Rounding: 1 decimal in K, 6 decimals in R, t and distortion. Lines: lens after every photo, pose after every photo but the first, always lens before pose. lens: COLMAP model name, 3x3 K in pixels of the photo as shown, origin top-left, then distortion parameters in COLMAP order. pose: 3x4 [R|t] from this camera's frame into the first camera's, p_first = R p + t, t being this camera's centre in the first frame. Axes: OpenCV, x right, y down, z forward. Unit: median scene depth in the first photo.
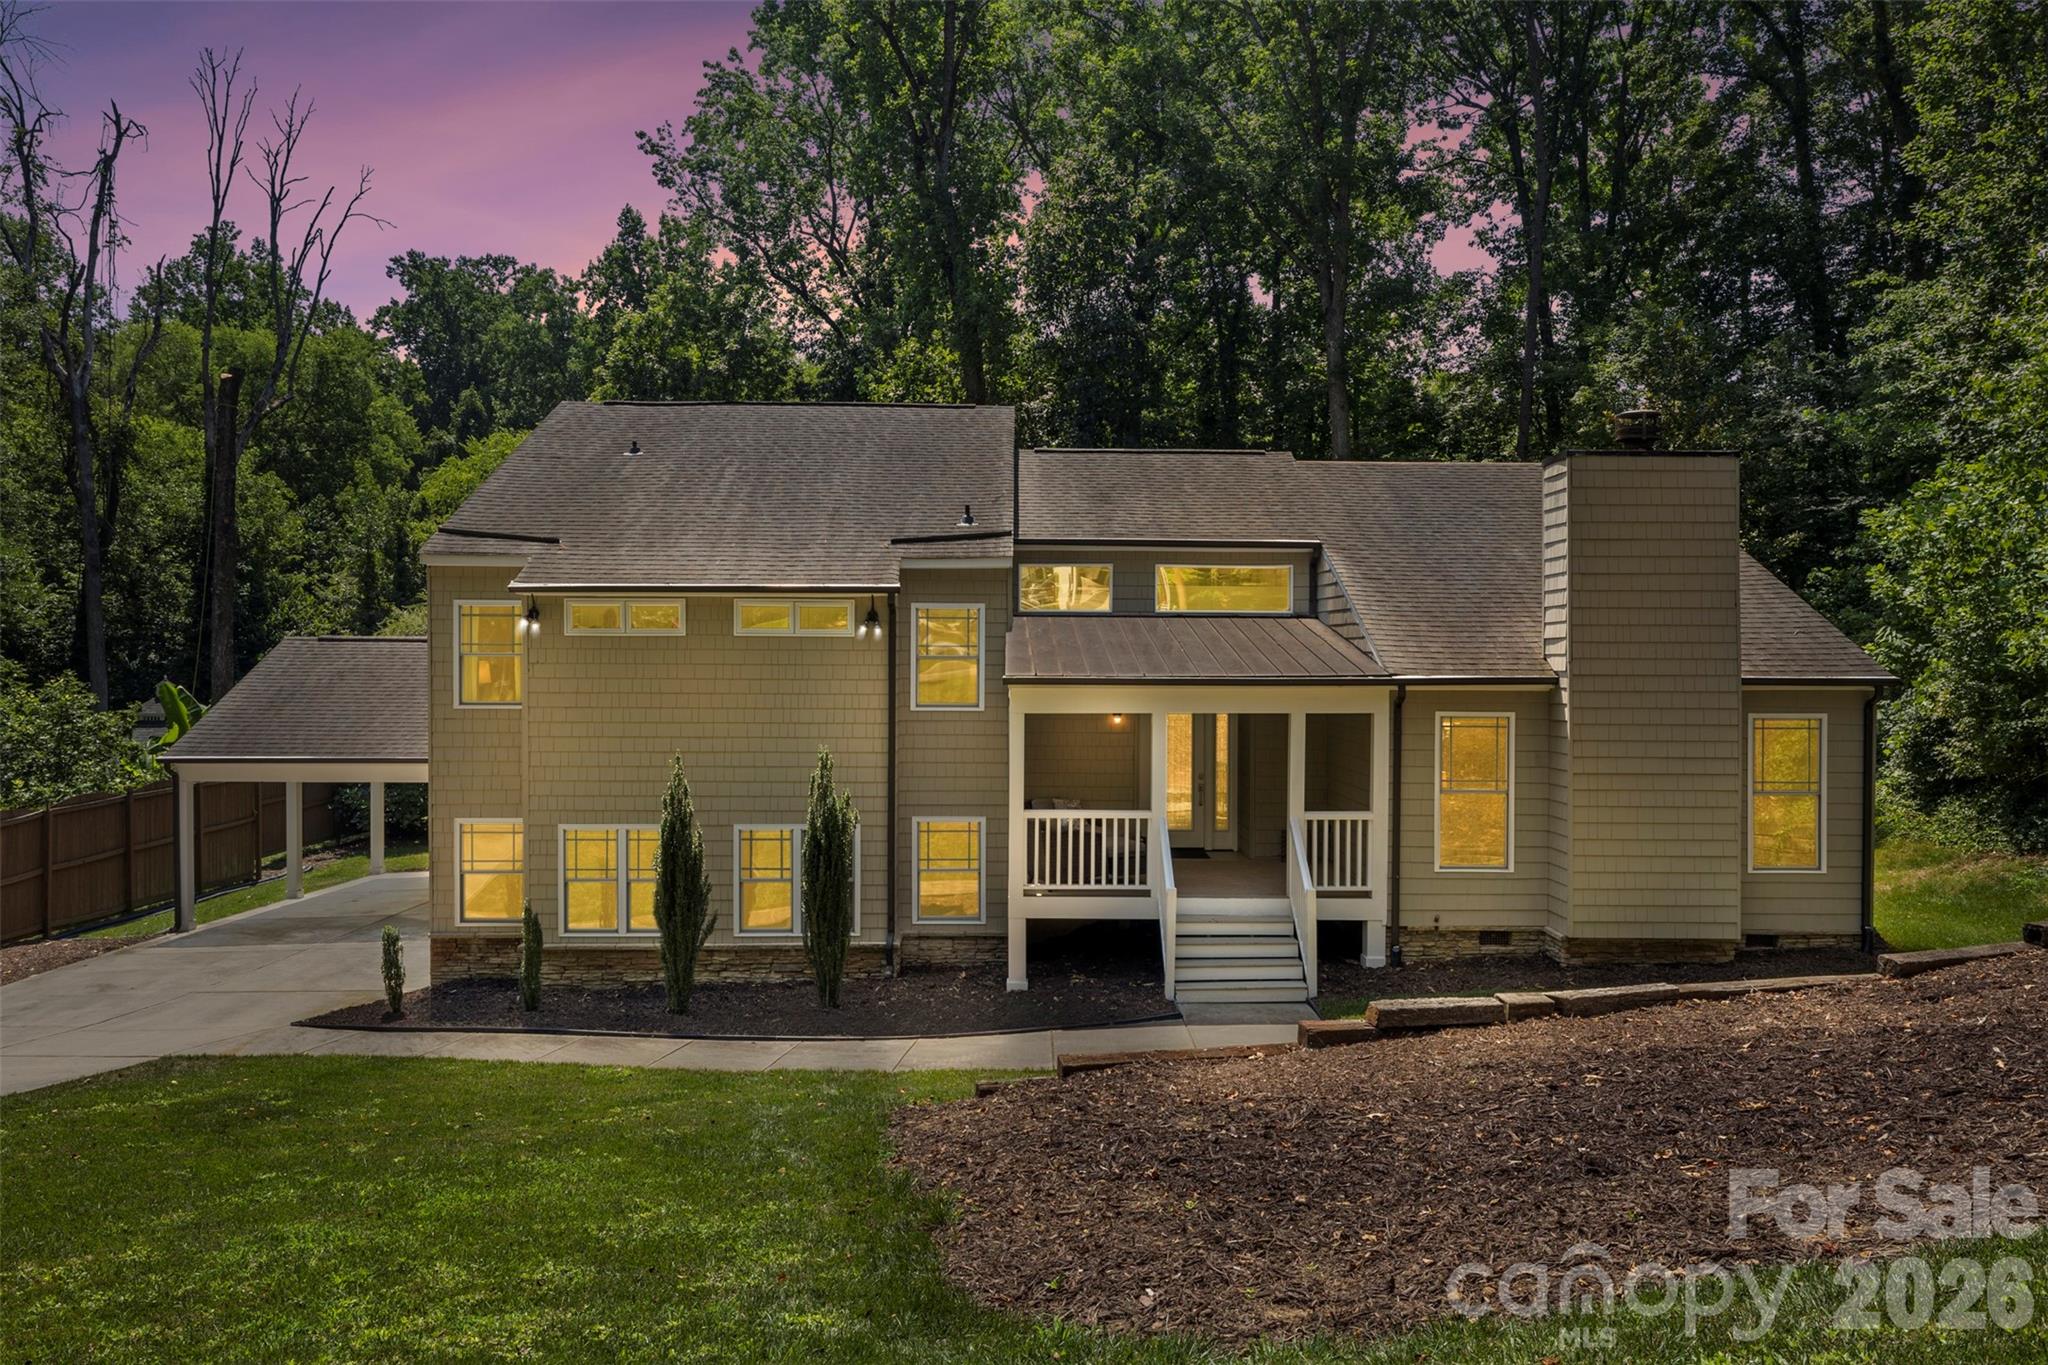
lens RADIAL K [[1432.3, 0, 1024.0], [0, 1432.3, 682.5], [0, 0, 1]] dist [0.000210, 0.003543]
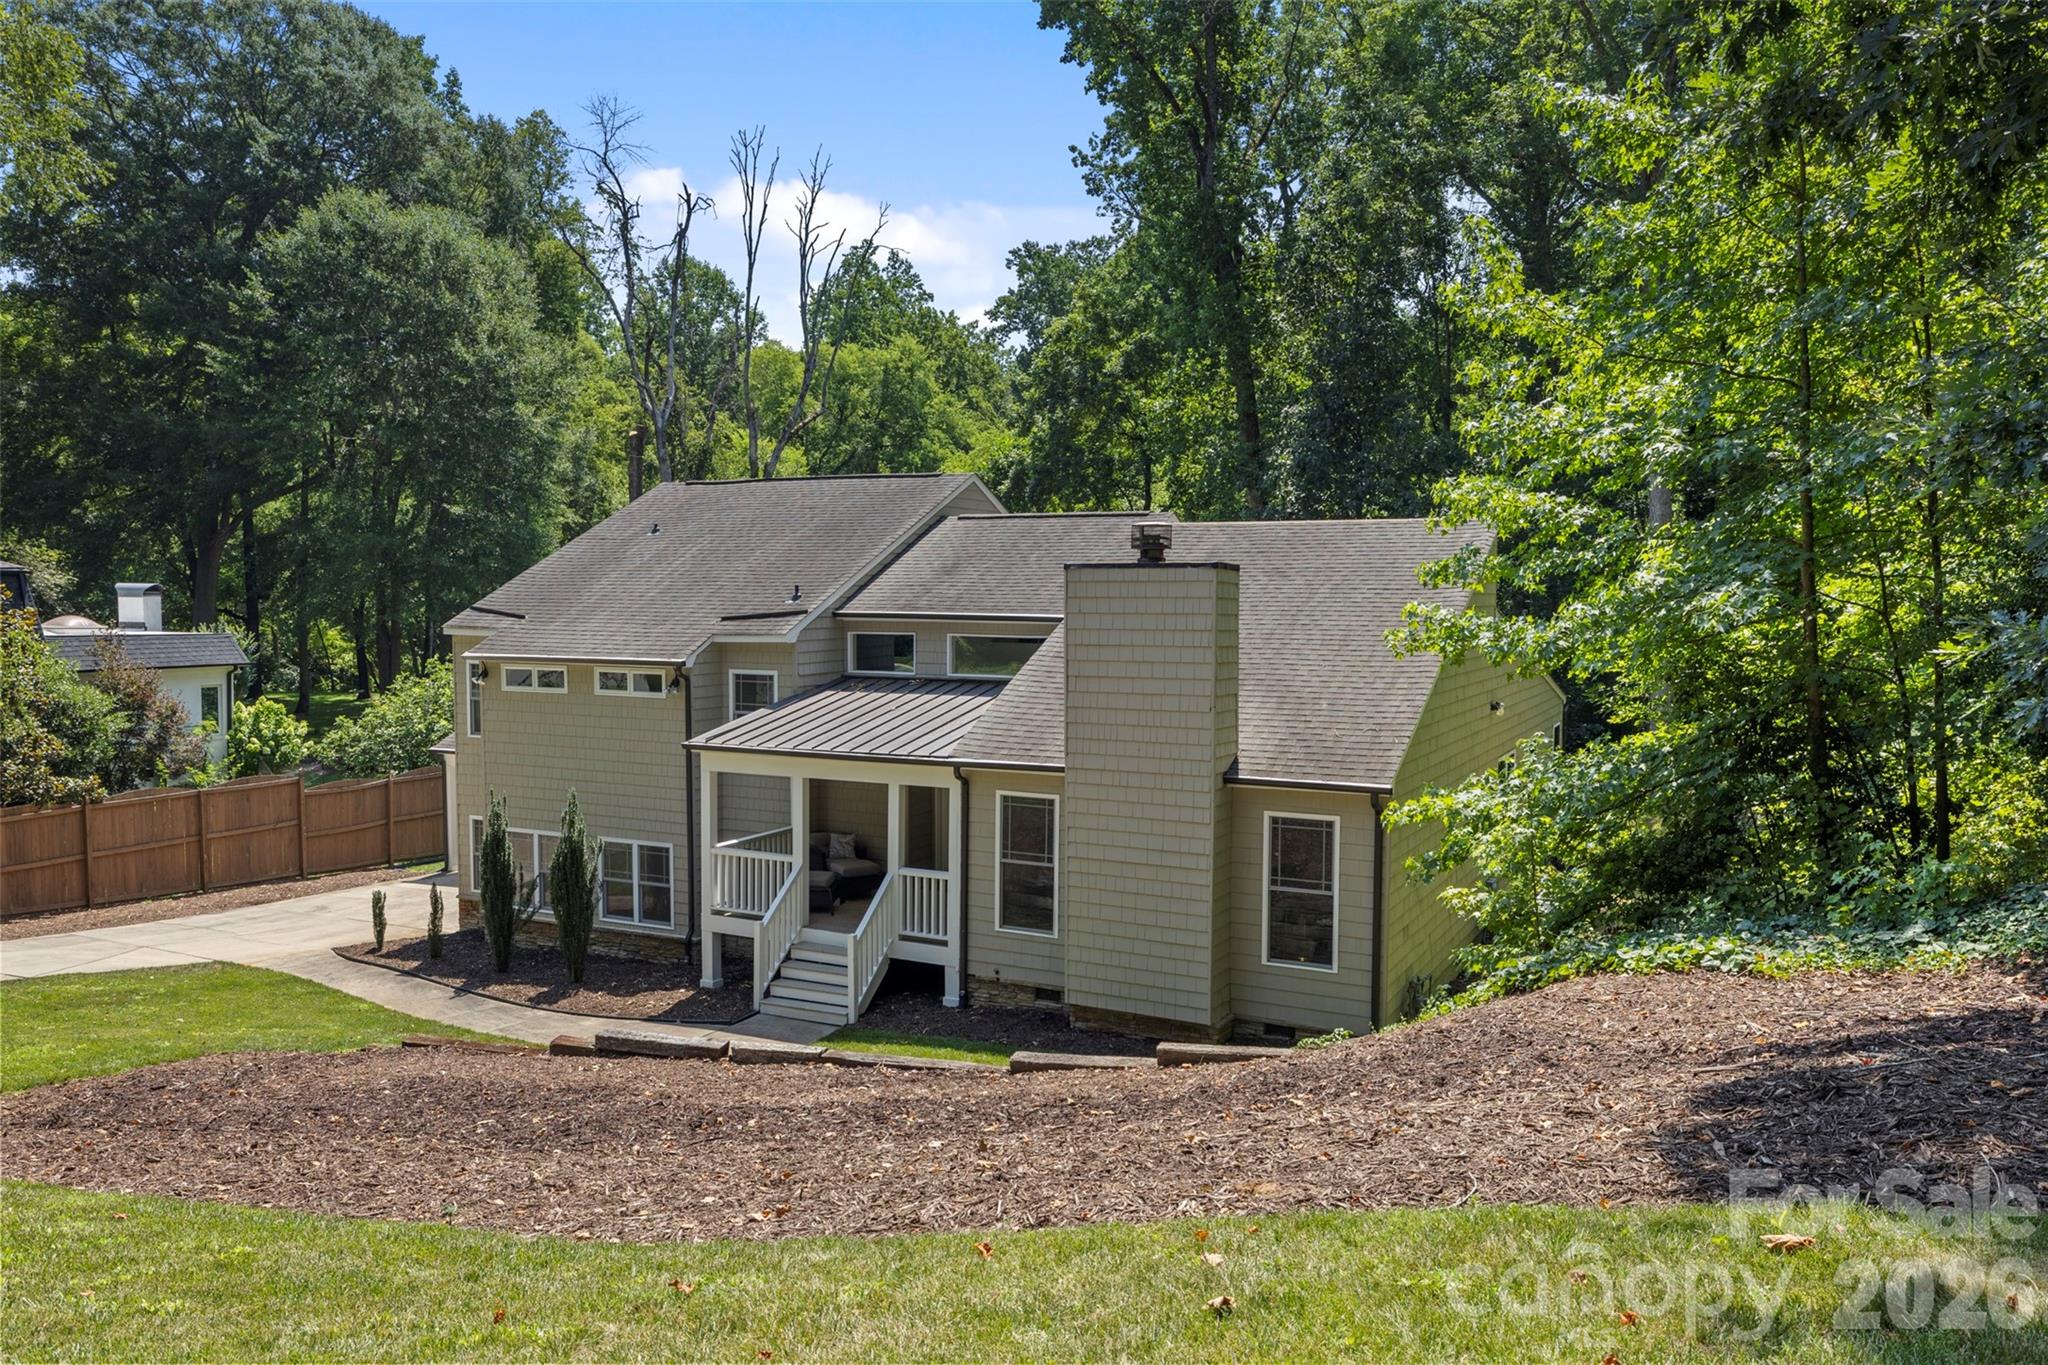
lens RADIAL K [[1493.8, 0, 1024.0], [0, 1493.8, 682.5], [0, 0, 1]] dist [0.010538, -0.001009]
pose [[0.878304, 0.029727, -0.477178, 0.762374], [-0.011120, 0.999065, 0.041773, -0.100182], [0.477974, -0.031383, 0.877813, -0.020255]]
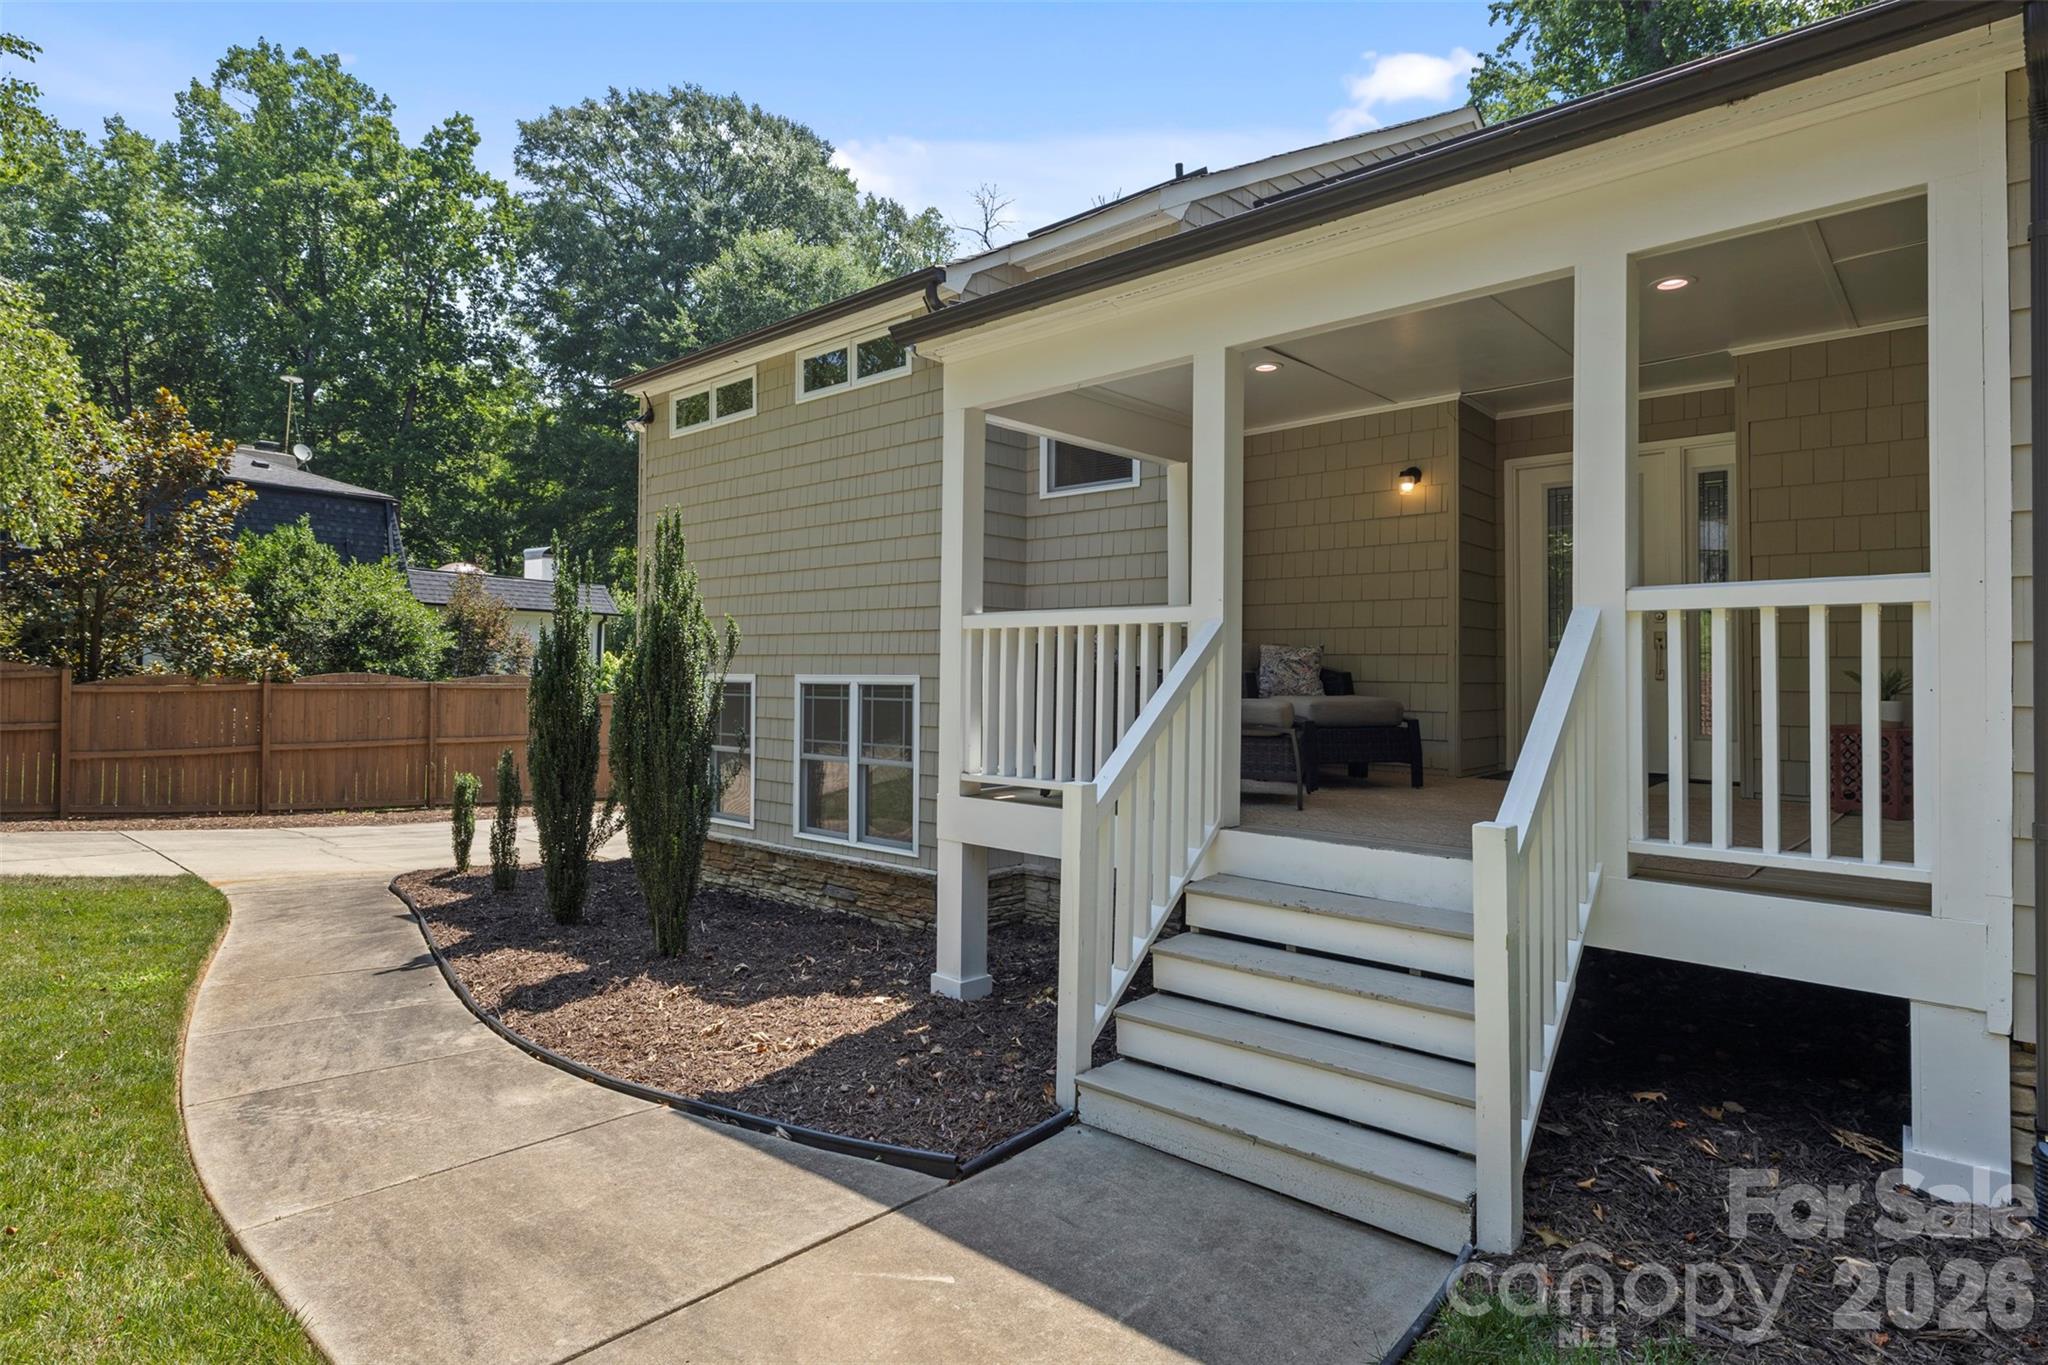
lens RADIAL K [[1082.3, 0, 1018.9], [0, 1082.3, 646.5], [0, 0, 1]] dist [0.005897, 0.000795]
pose [[0.725132, -0.015808, -0.688428, 0.227503], [-0.020349, 0.998808, -0.044368, 0.101771], [0.688309, 0.046182, 0.723946, 0.661250]]
